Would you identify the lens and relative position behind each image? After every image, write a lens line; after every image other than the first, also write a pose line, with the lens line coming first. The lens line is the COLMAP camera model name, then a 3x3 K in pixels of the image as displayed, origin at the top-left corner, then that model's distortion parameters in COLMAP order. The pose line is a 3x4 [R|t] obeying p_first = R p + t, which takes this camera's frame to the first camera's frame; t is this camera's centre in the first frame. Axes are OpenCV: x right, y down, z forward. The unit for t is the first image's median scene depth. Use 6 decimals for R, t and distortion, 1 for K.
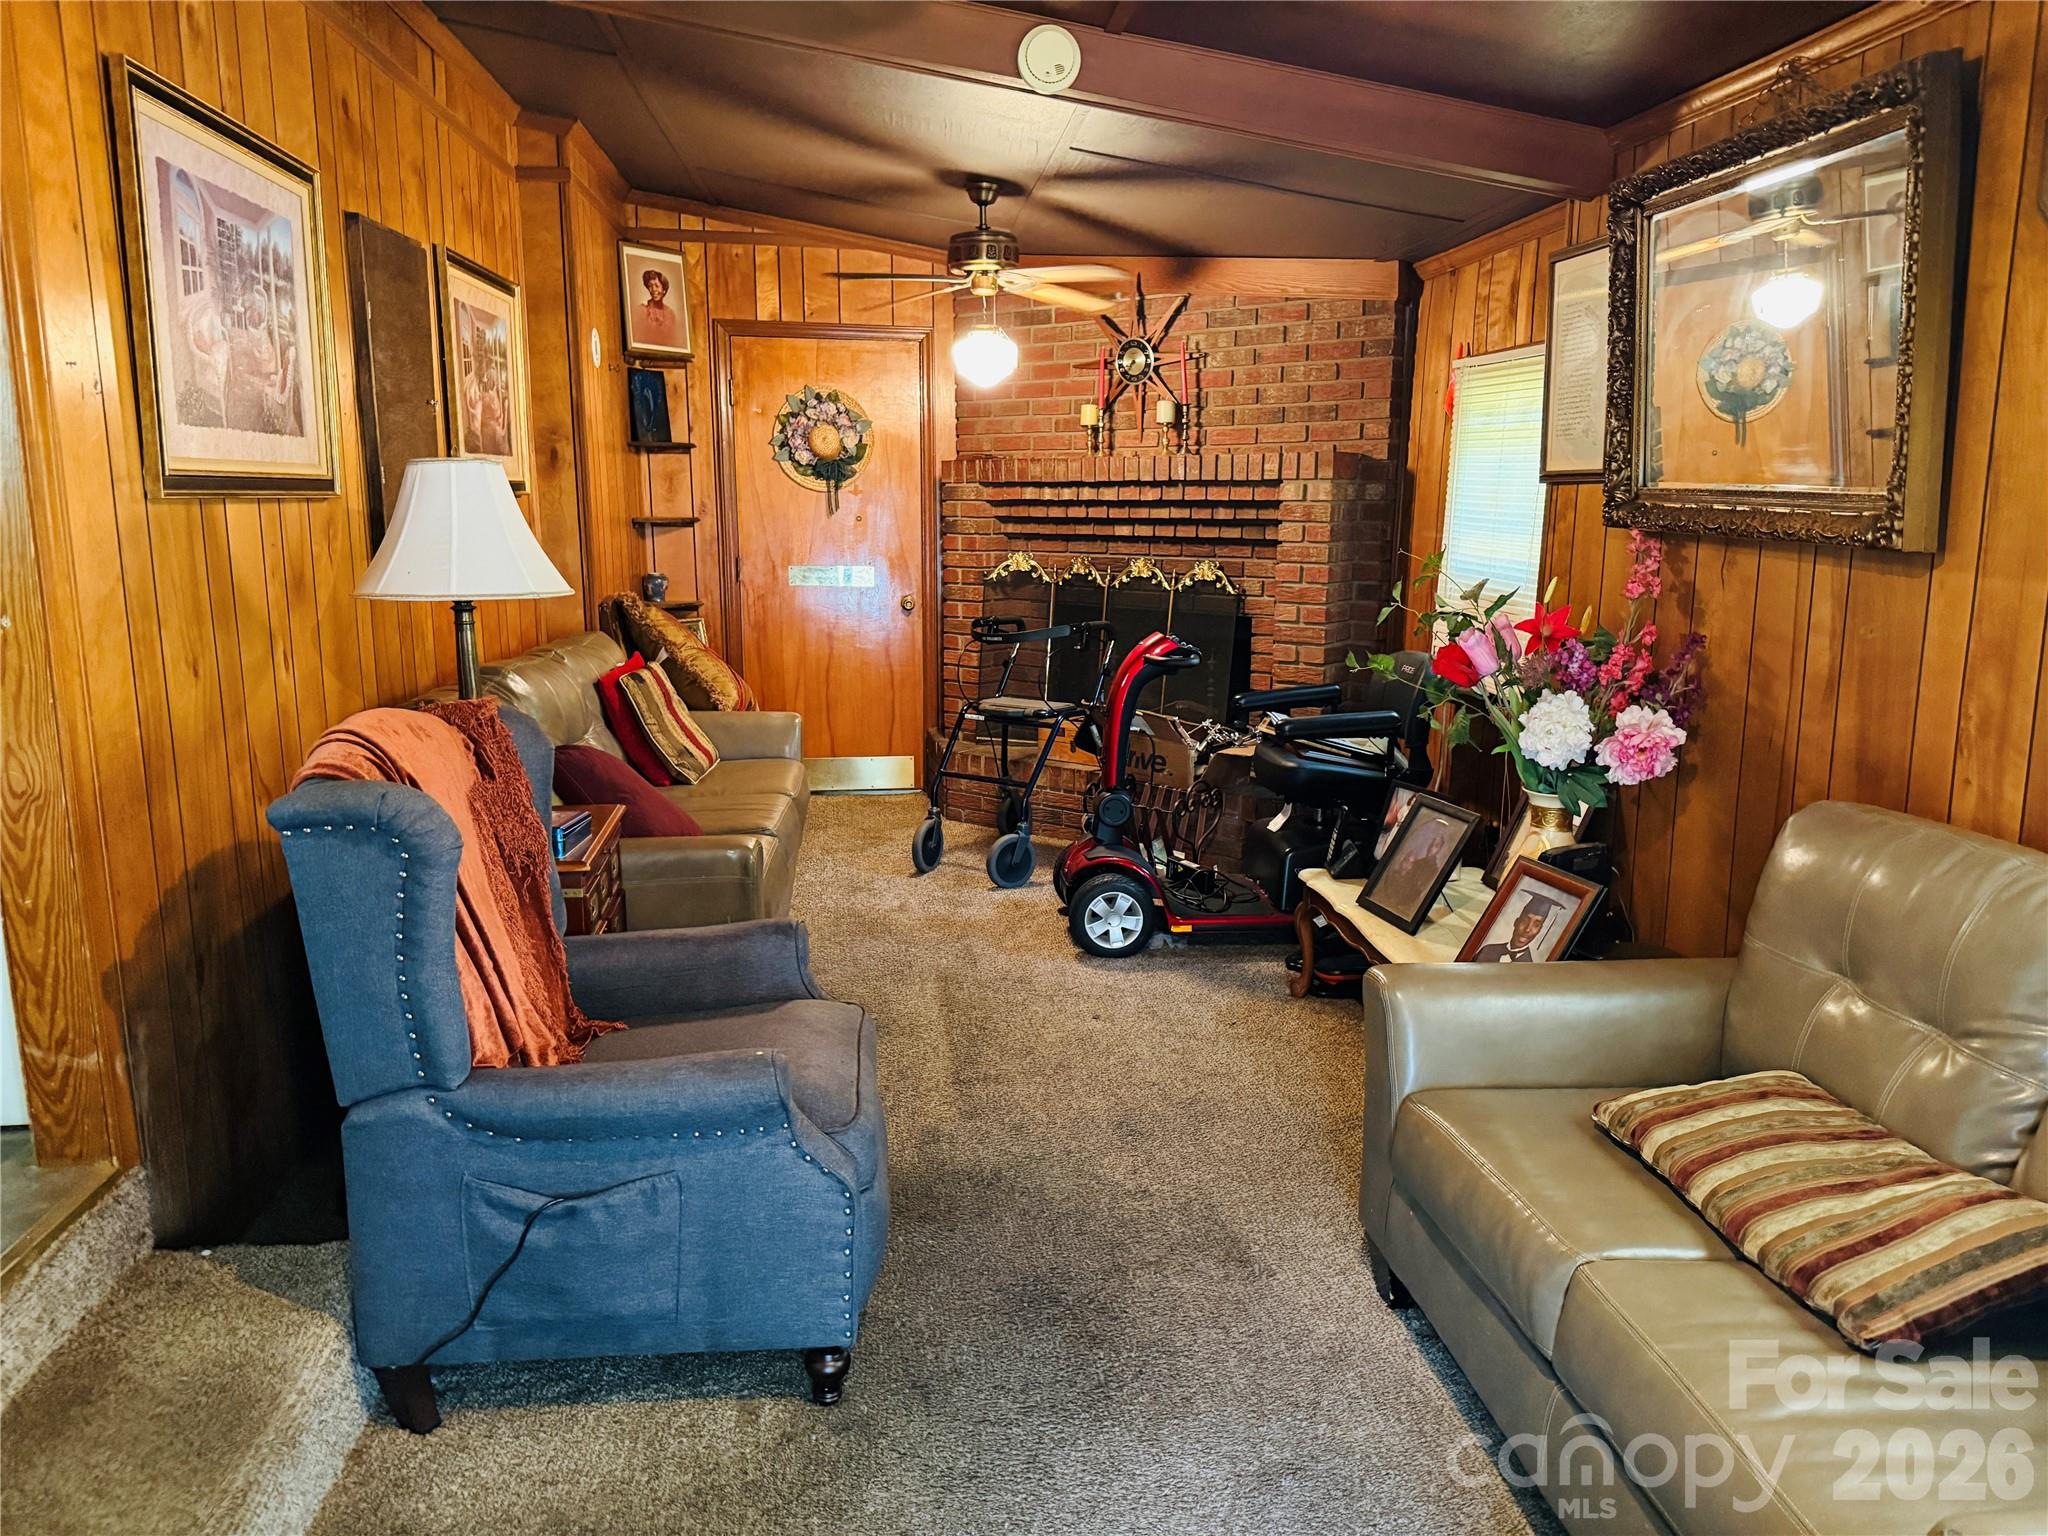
lens RADIAL K [[1400.7, 0, 1024.0], [0, 1400.7, 768.0], [0, 0, 1]] dist [0.124681, -0.163391]
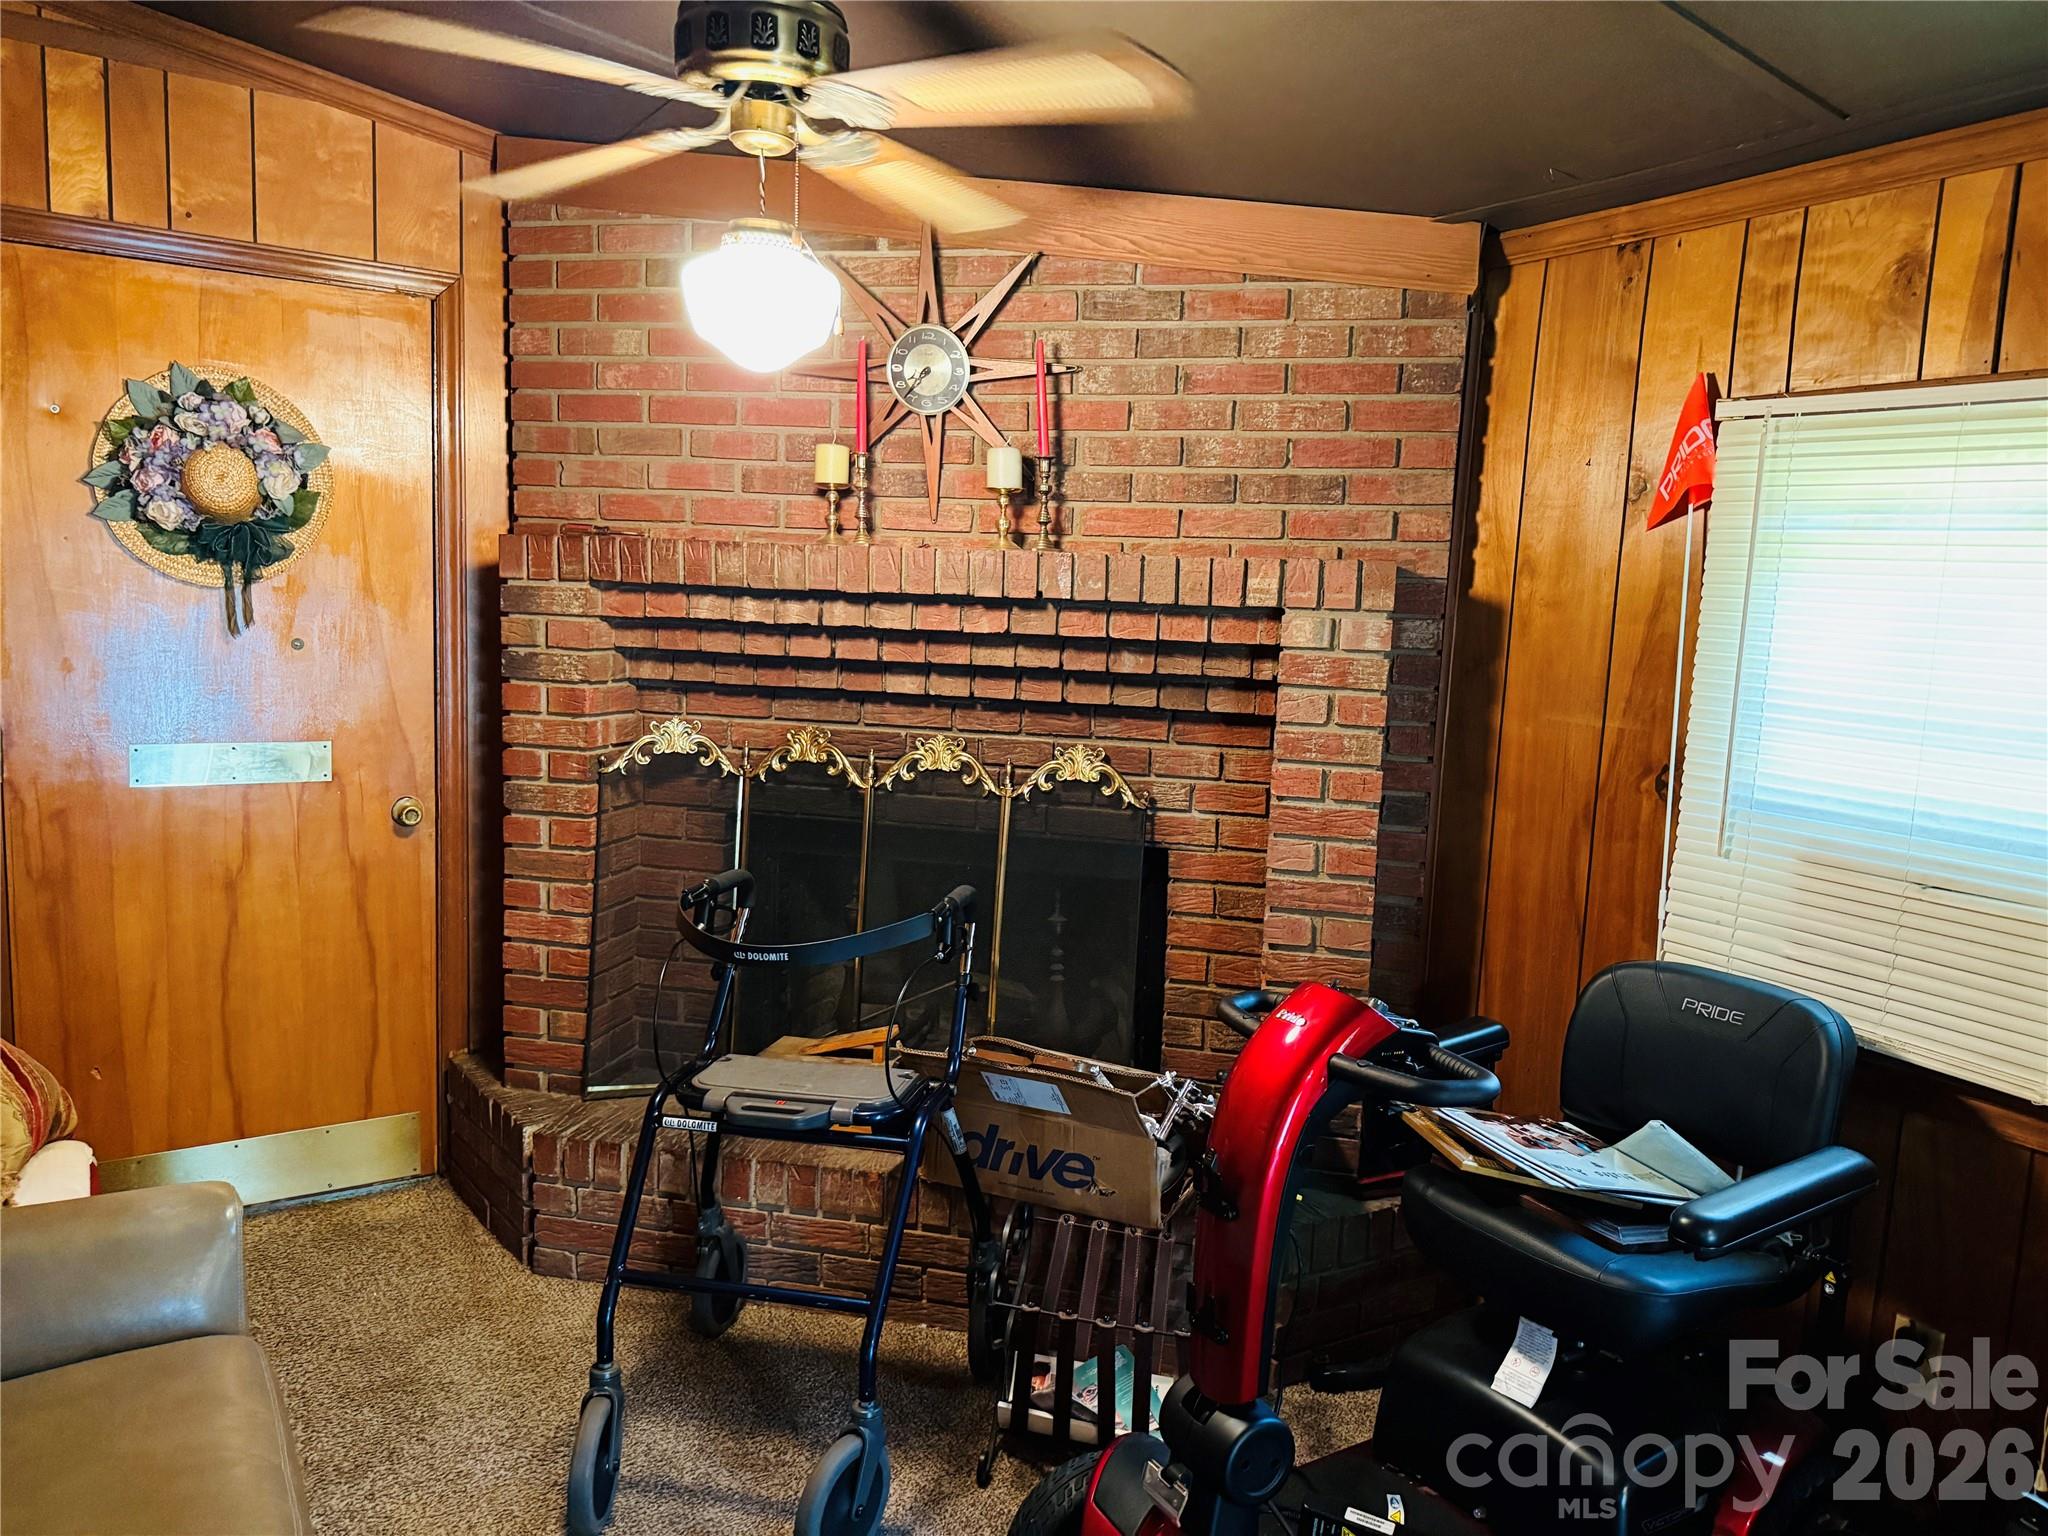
lens RADIAL K [[1462.9, 0, 1022.8], [0, 1462.9, 776.7], [0, 0, 1]] dist [0.080426, -0.102414]
pose [[0.901575, -0.027966, 0.431717, -0.130049], [0.050361, 0.997908, -0.040528, -0.112274], [-0.429681, 0.058281, 0.901098, 0.499094]]
